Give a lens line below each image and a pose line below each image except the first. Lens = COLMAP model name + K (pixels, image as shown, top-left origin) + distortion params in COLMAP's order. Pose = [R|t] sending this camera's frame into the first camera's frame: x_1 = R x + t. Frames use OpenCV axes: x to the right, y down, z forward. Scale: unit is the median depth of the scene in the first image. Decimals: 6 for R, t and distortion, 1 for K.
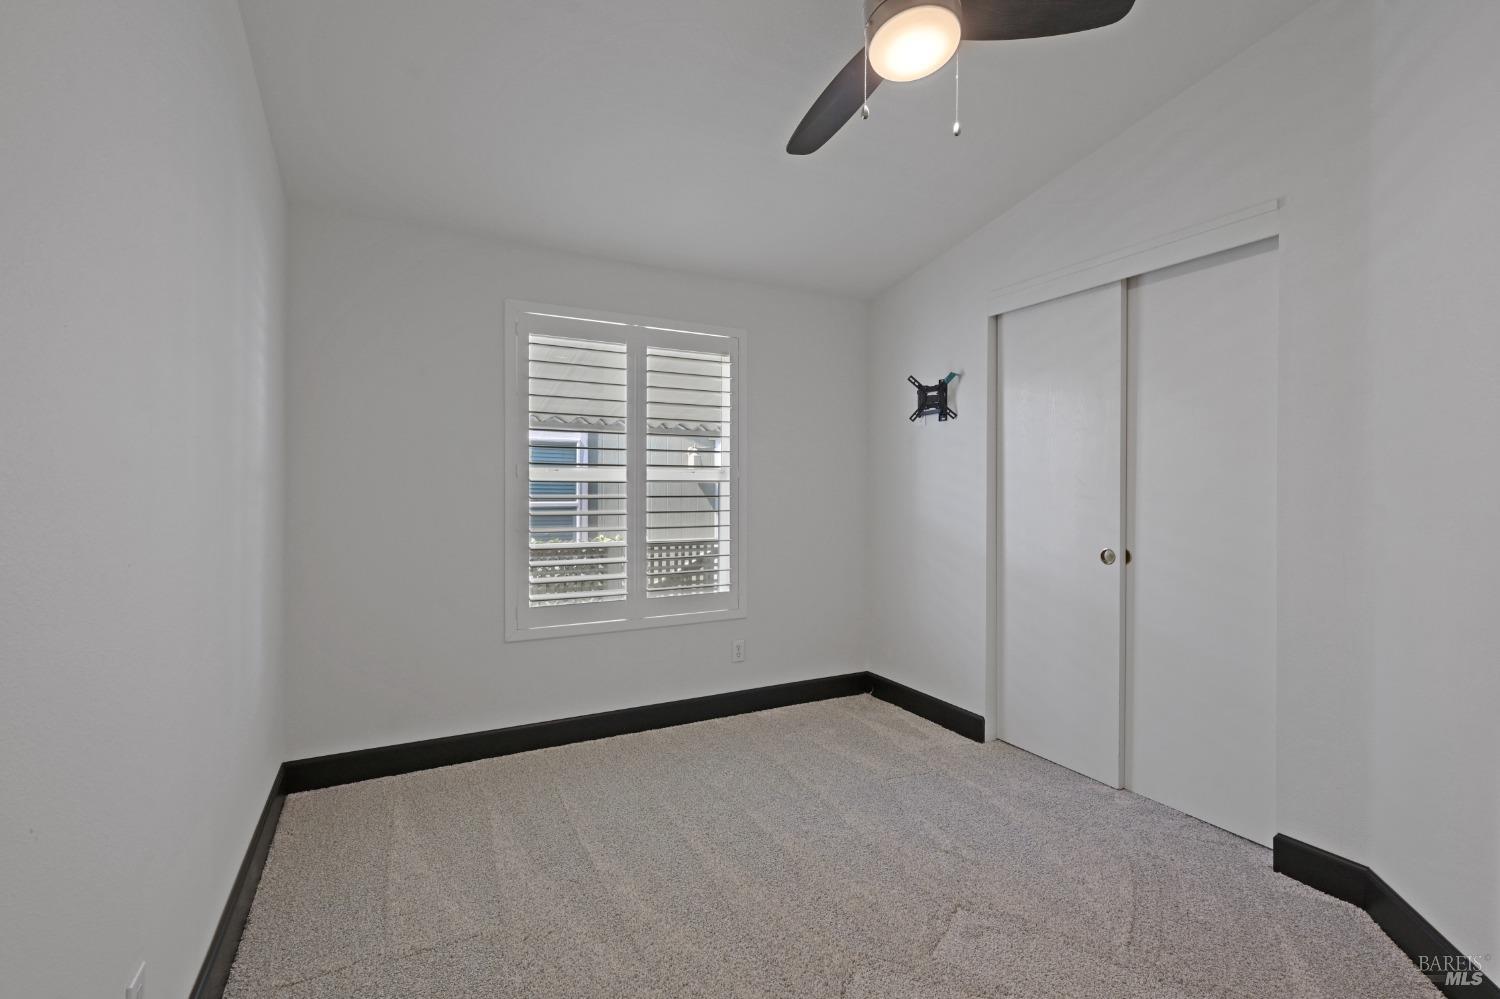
lens RADIAL K [[686.7, 0, 750.0], [0, 686.7, 499.5], [0, 0, 1]] dist [0.024082, 0.000052]
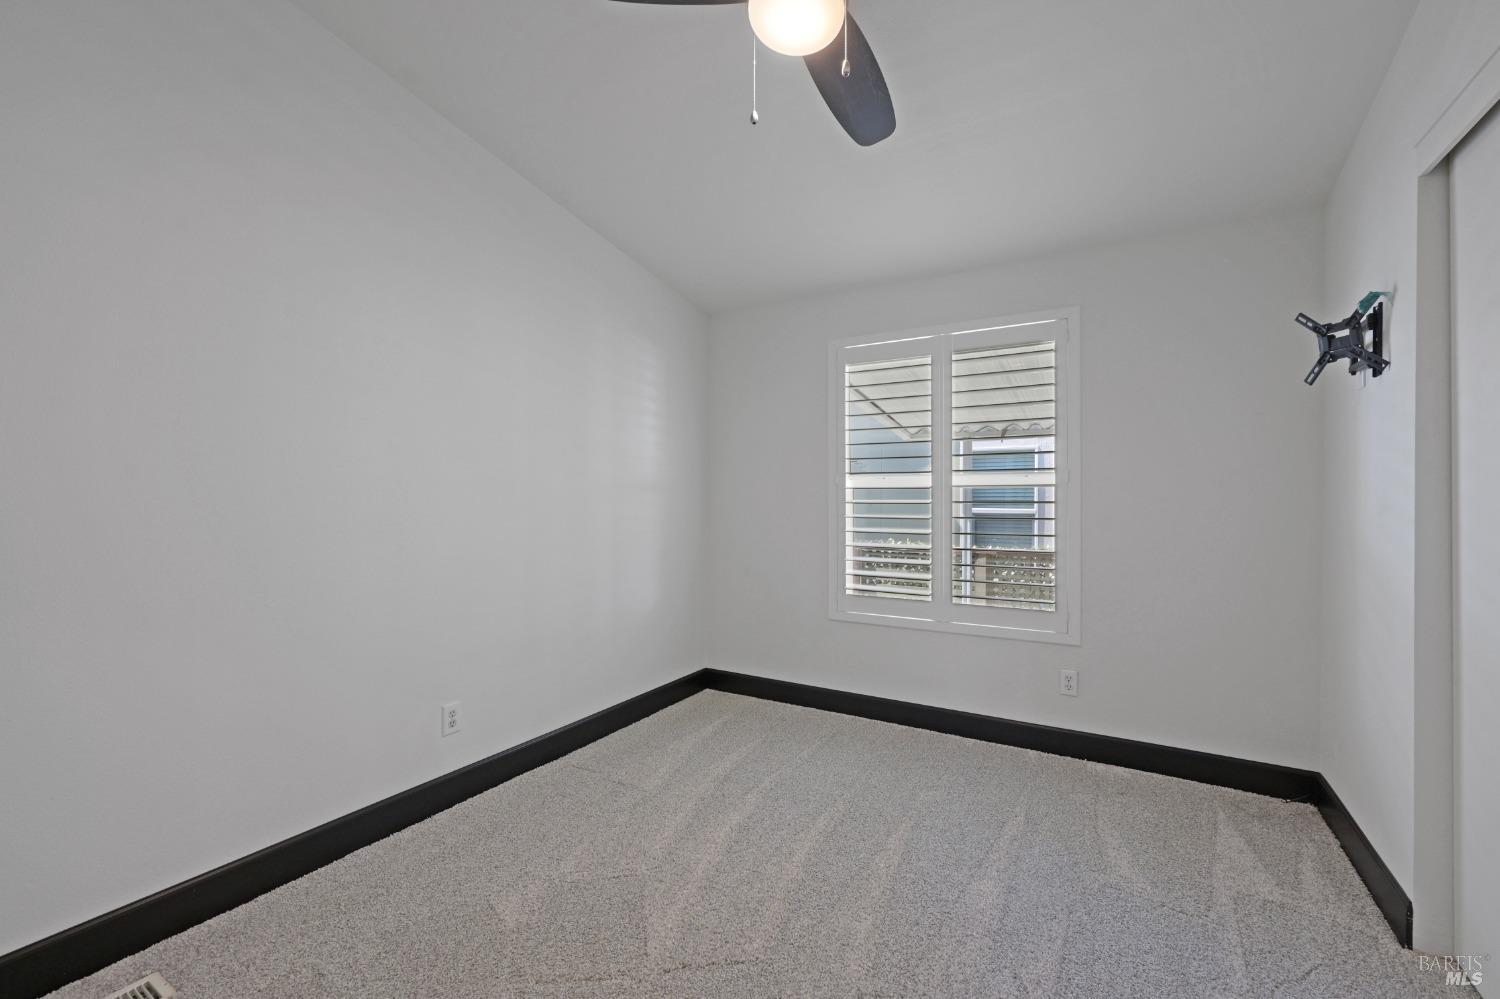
lens RADIAL K [[622.5, 0, 727.5], [0, 622.5, 501.7], [0, 0, 1]] dist [0.003147, 0.000467]
pose [[0.501317, 0.003671, -0.865256, 0.469186], [-0.007983, 0.999968, -0.000383, -0.001671], [0.865227, 0.007099, 0.501330, 0.256654]]
